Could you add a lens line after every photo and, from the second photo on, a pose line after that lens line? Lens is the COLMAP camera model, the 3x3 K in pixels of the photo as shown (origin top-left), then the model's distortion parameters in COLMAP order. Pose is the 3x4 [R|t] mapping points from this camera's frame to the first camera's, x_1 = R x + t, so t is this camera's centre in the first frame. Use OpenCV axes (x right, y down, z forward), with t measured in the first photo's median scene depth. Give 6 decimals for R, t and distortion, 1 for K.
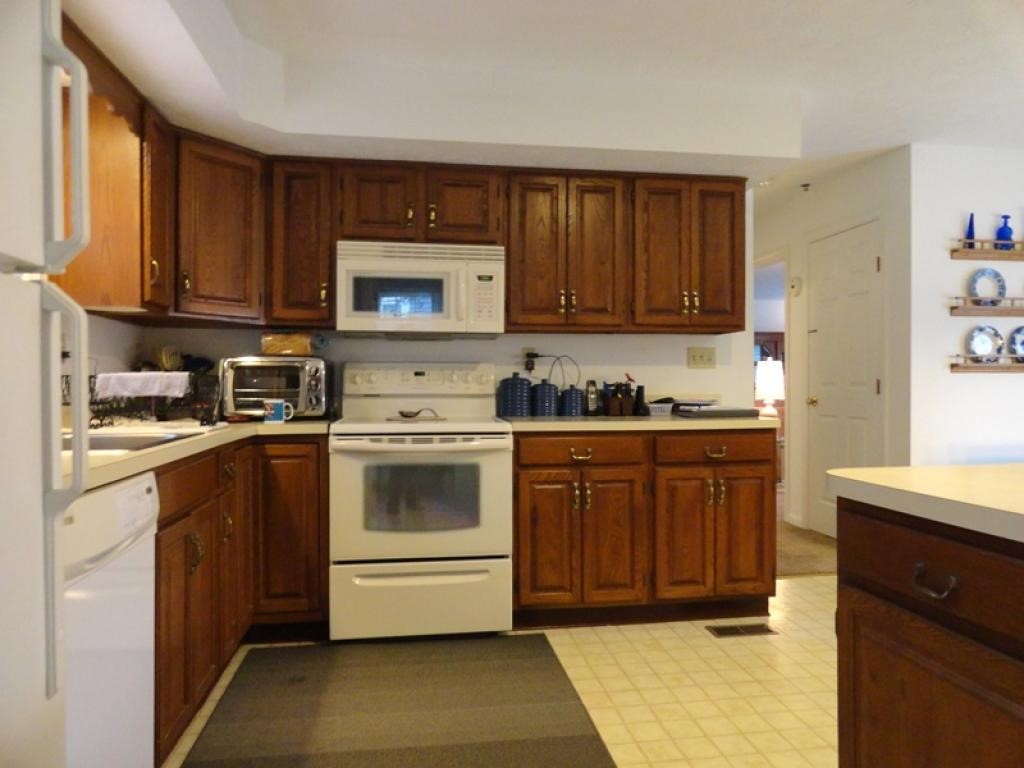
lens RADIAL K [[715.6, 0, 512.0], [0, 715.6, 384.0], [0, 0, 1]] dist [-0.003182, -0.001505]
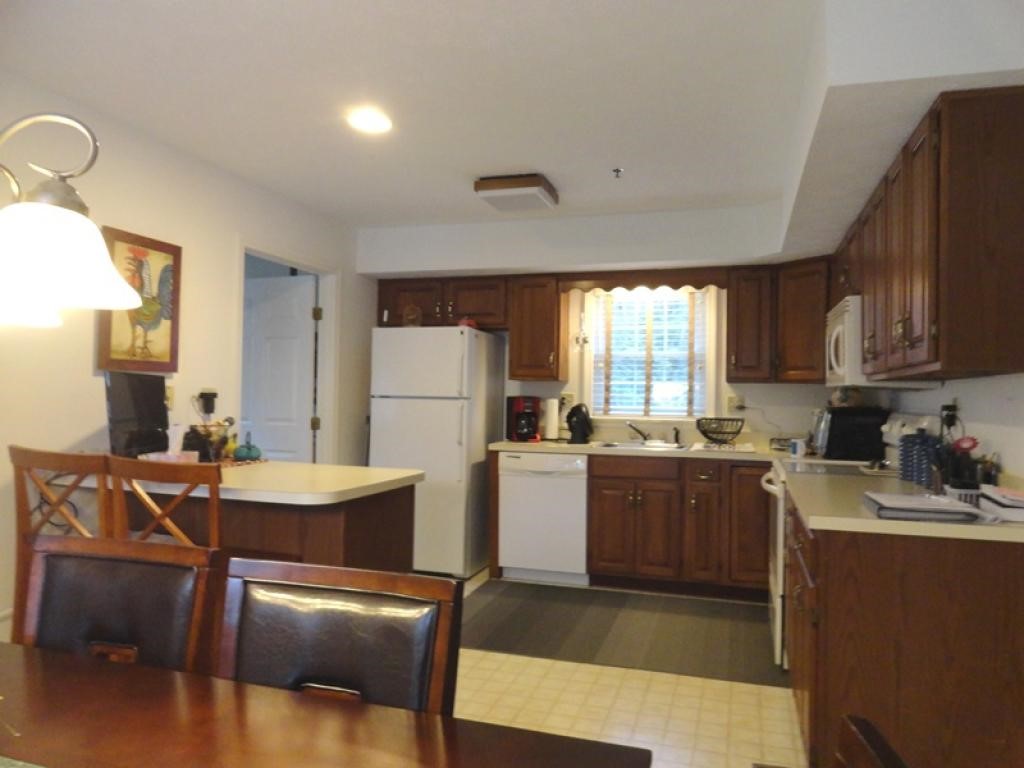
lens RADIAL K [[715.6, 0, 512.0], [0, 715.6, 384.0], [0, 0, 1]] dist [-0.003182, -0.001505]
pose [[-0.453885, -0.015473, -0.890926, 1.322862], [-0.019409, 0.999784, -0.007475, -0.069889], [0.890849, 0.013899, -0.454087, 1.307499]]
